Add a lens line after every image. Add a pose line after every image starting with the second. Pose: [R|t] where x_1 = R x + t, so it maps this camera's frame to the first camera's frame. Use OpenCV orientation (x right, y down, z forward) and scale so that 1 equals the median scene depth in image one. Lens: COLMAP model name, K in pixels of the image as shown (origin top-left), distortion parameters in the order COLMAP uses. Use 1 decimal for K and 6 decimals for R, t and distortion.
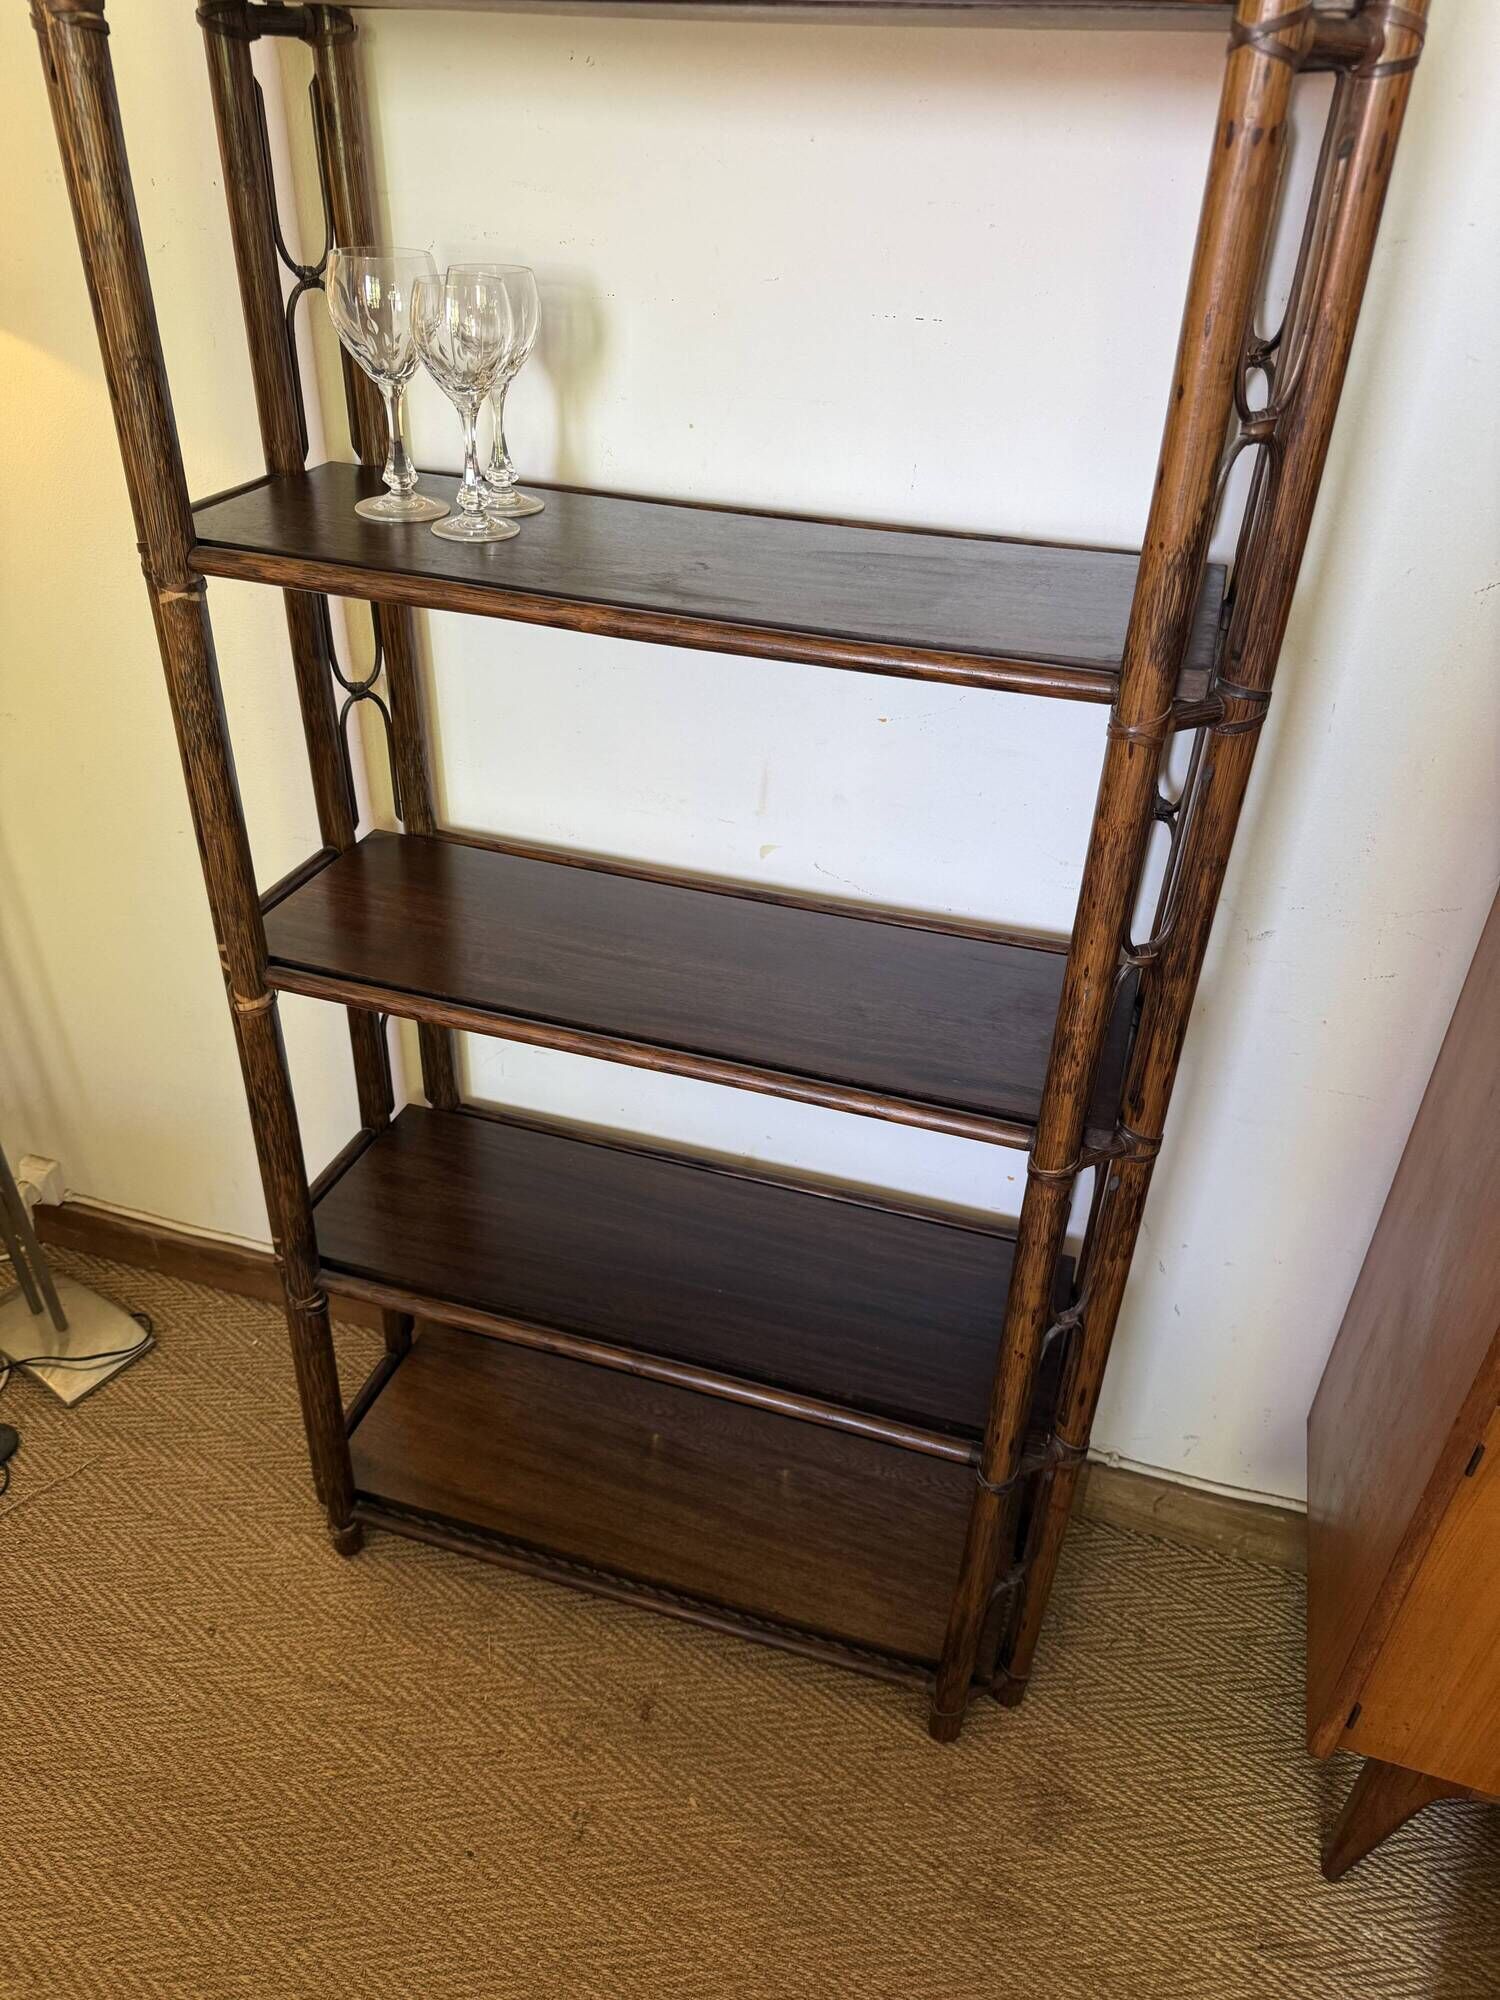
lens RADIAL K [[1421.4, 0, 746.3], [0, 1421.4, 991.1], [0, 0, 1]] dist [0.026291, -0.035066]
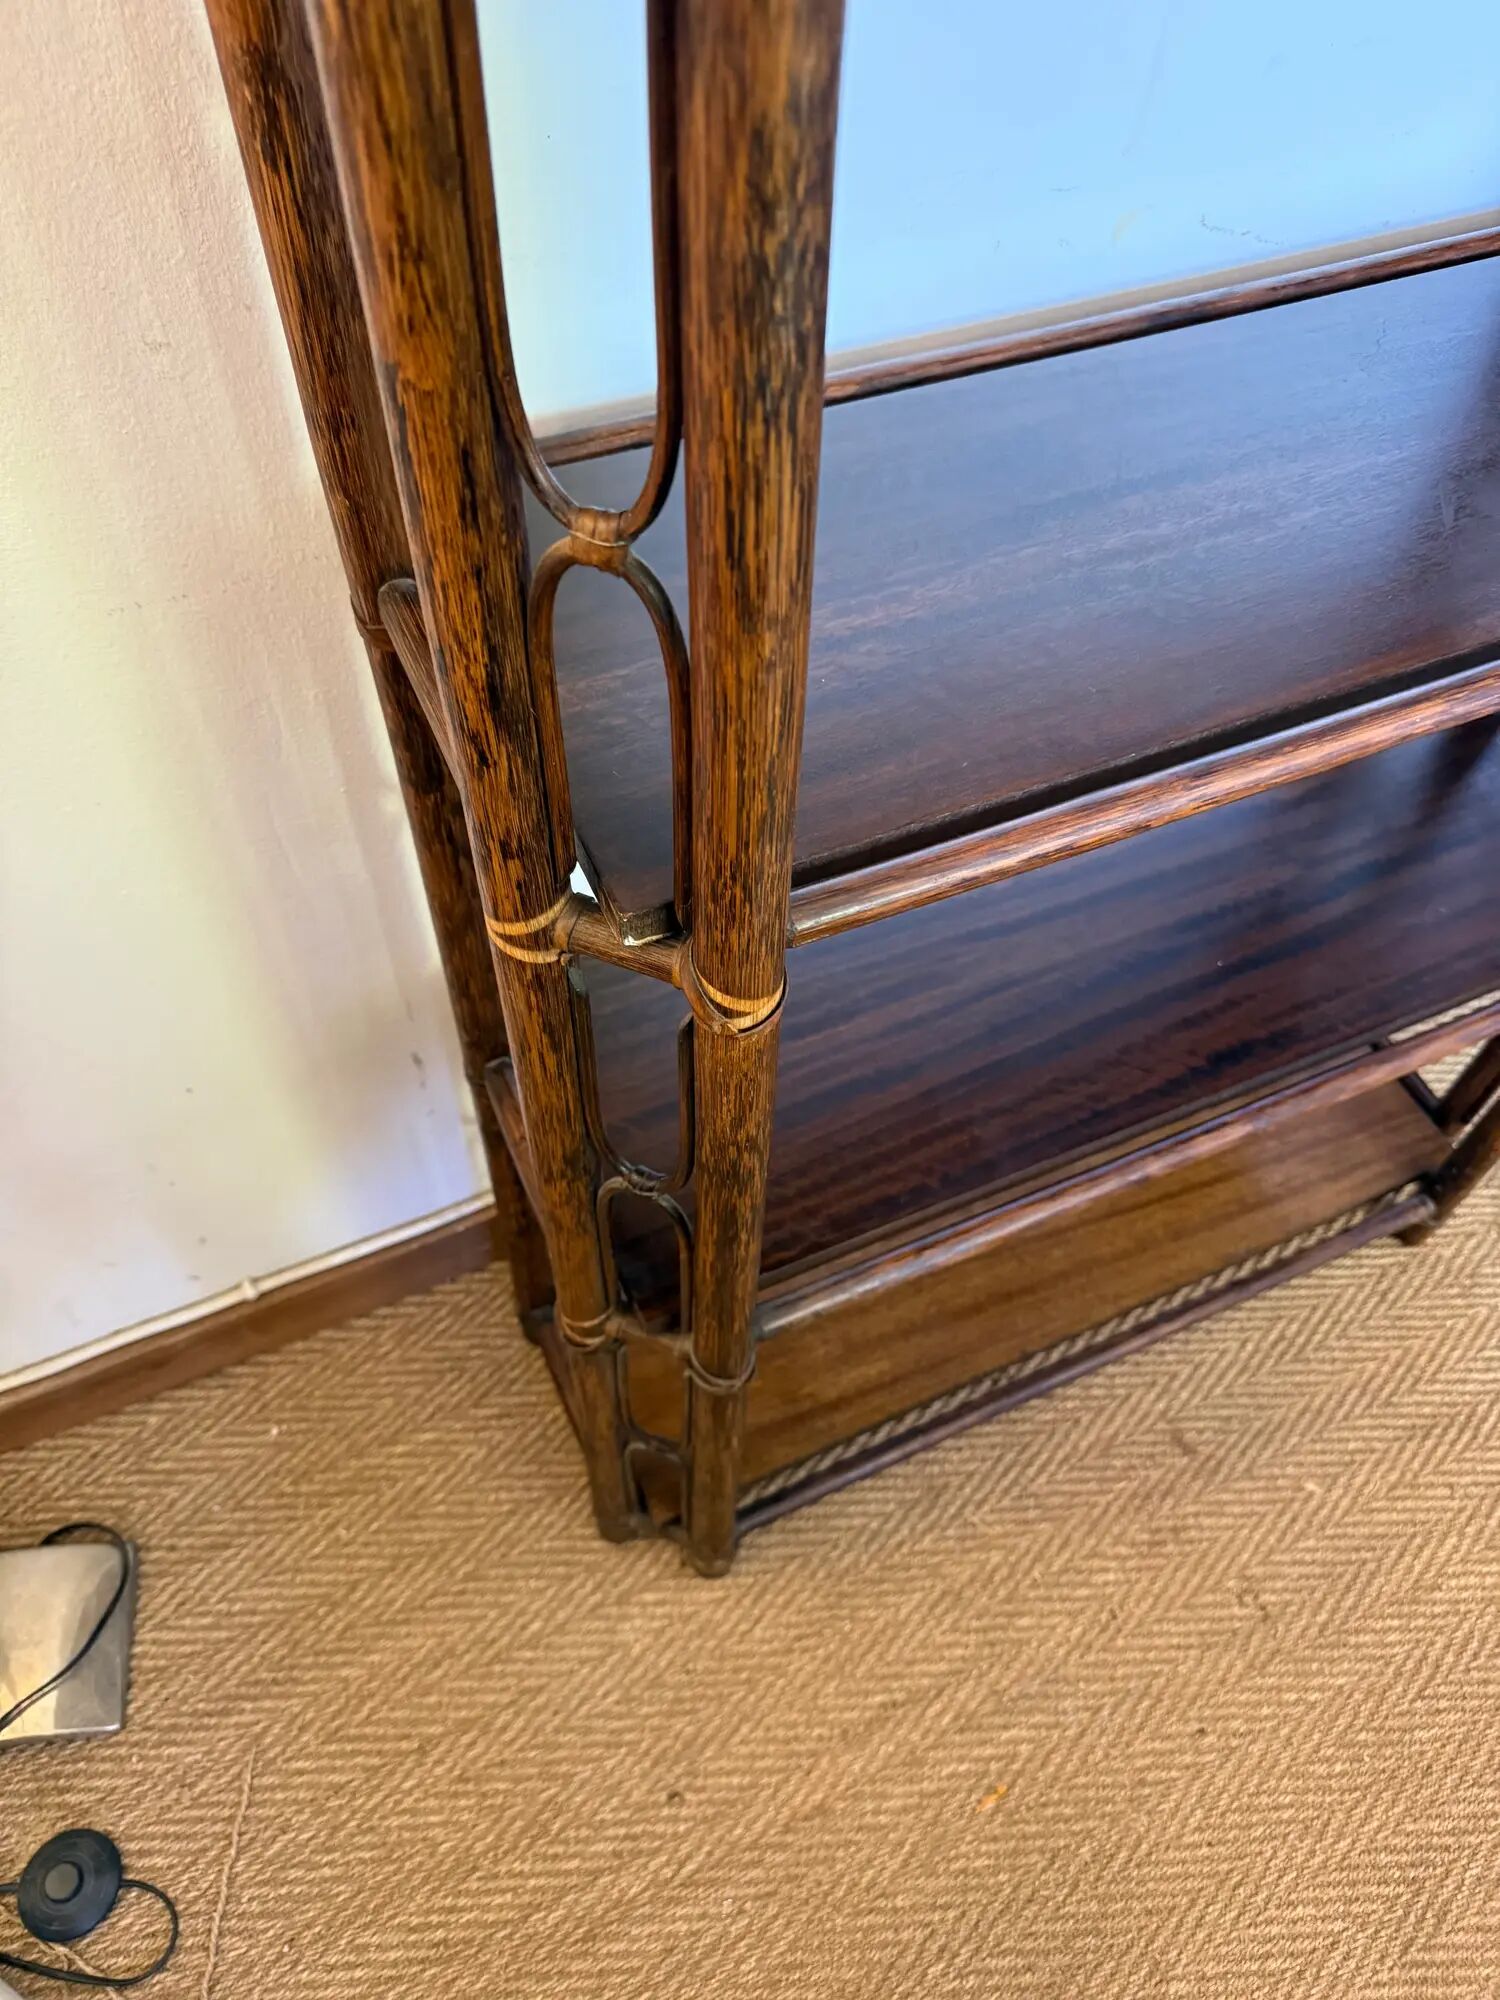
lens RADIAL K [[1421.4, 0, 739.9], [0, 1421.4, 997.5], [0, 0, 1]] dist [0.026291, -0.035066]
pose [[0.742409, -0.549841, 0.382758, -0.435305], [0.359954, 0.809232, 0.464303, -0.160179], [-0.565033, -0.206927, 0.798698, 0.576655]]
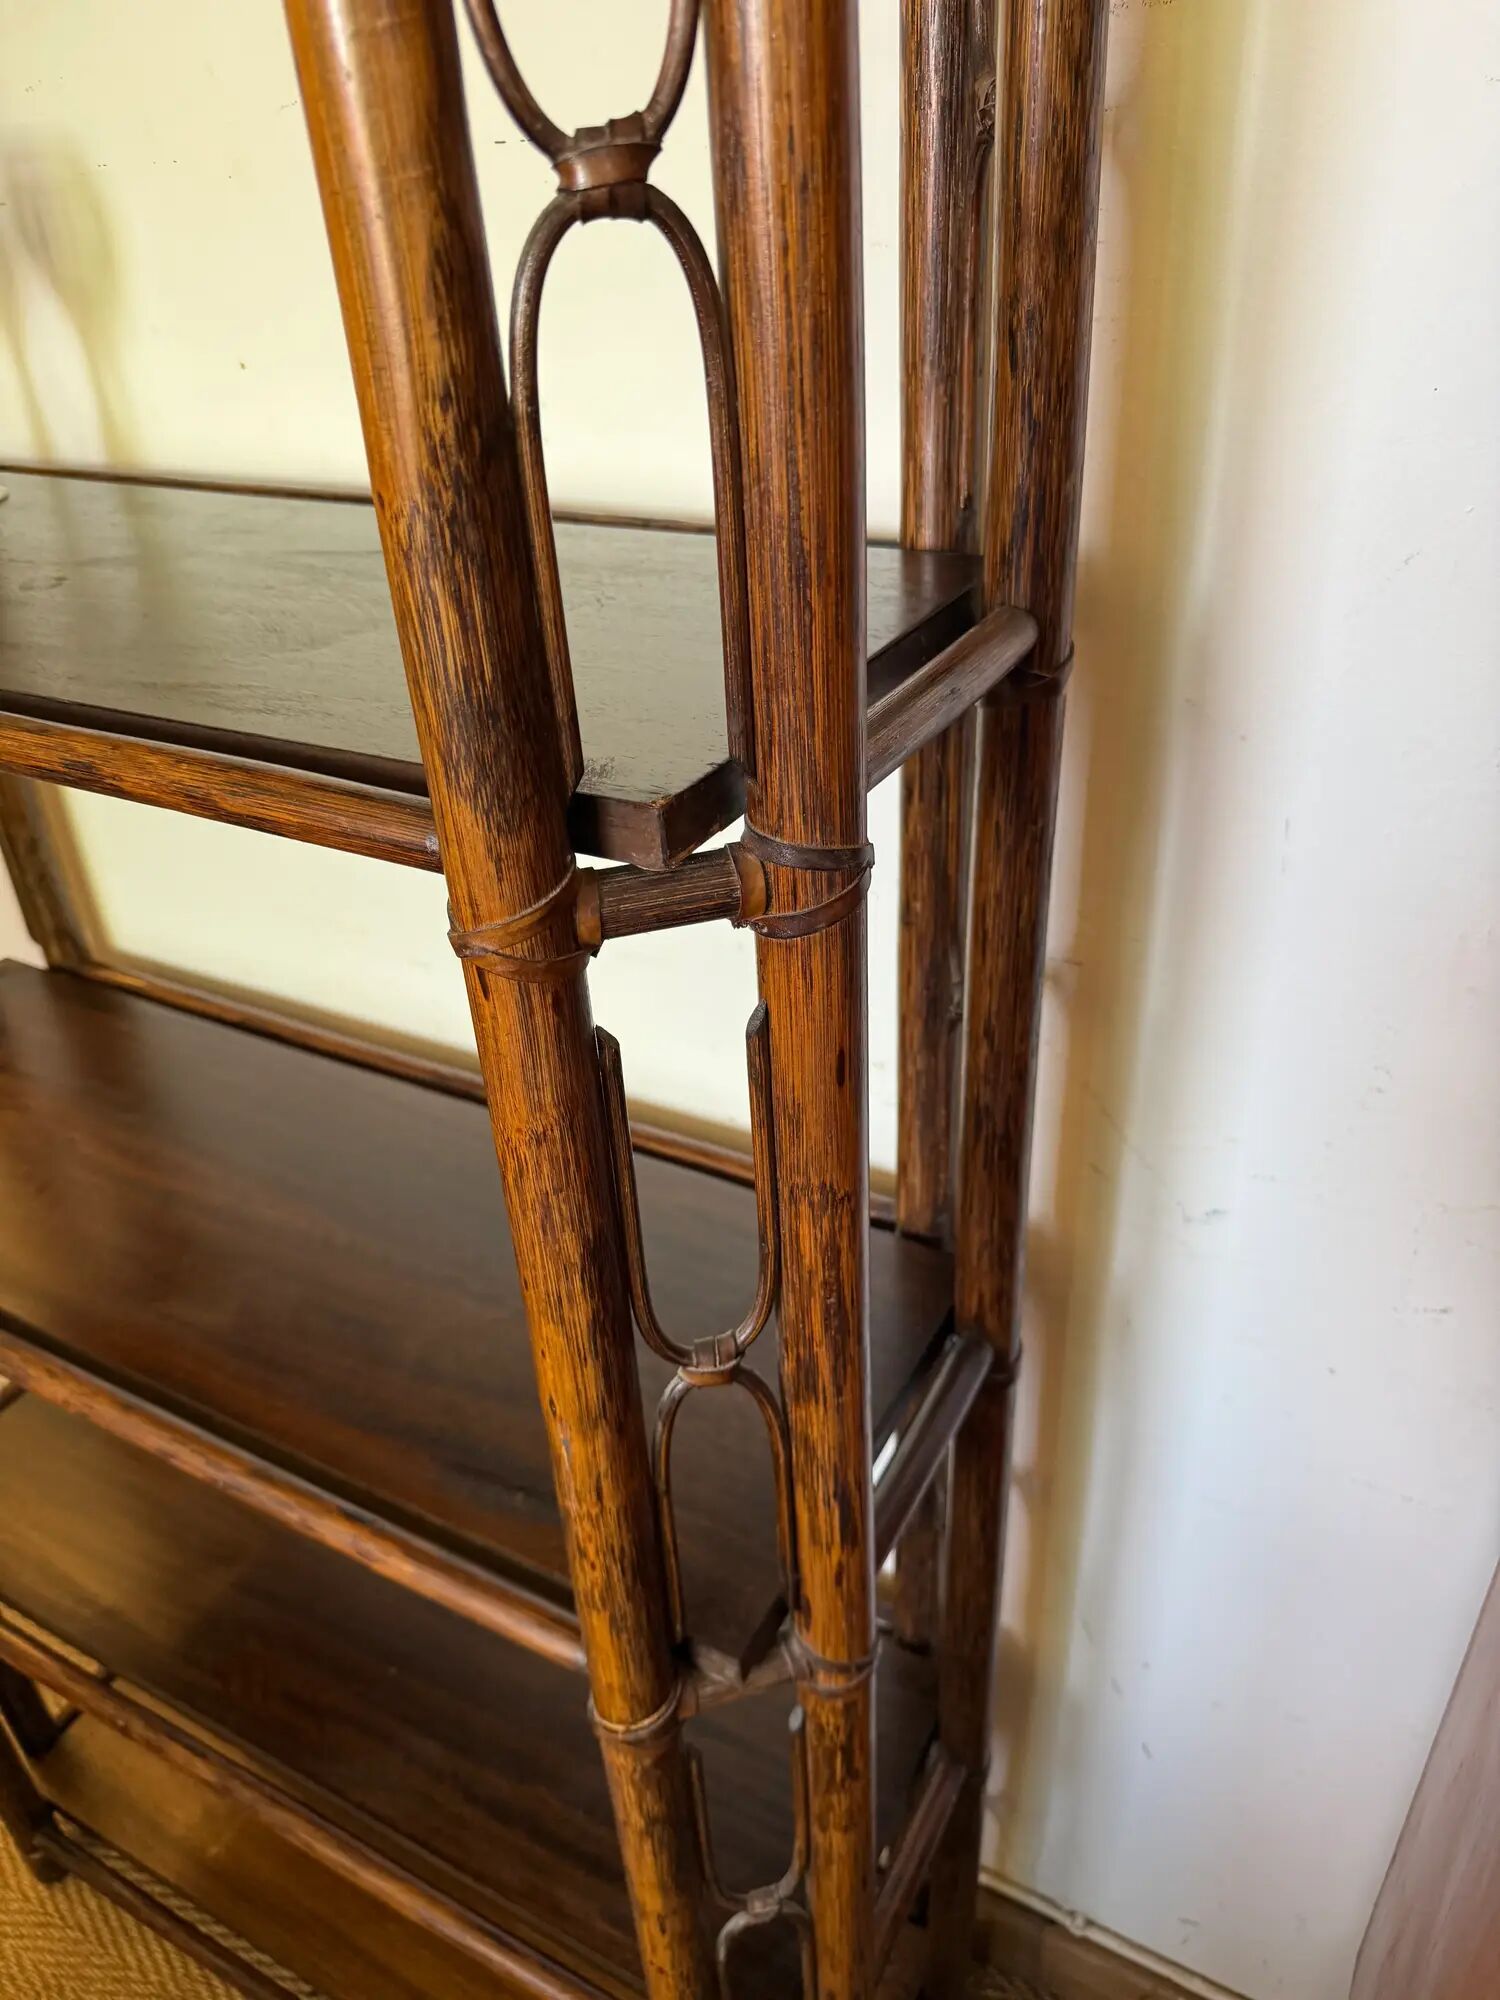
lens RADIAL K [[1421.4, 0, 758.2], [0, 1421.4, 992.2], [0, 0, 1]] dist [0.026291, -0.035066]
pose [[0.978045, 0.039693, -0.204579, 0.264415], [-0.044355, 0.998849, -0.018252, -0.096717], [0.203619, 0.026925, 0.978680, 0.357024]]
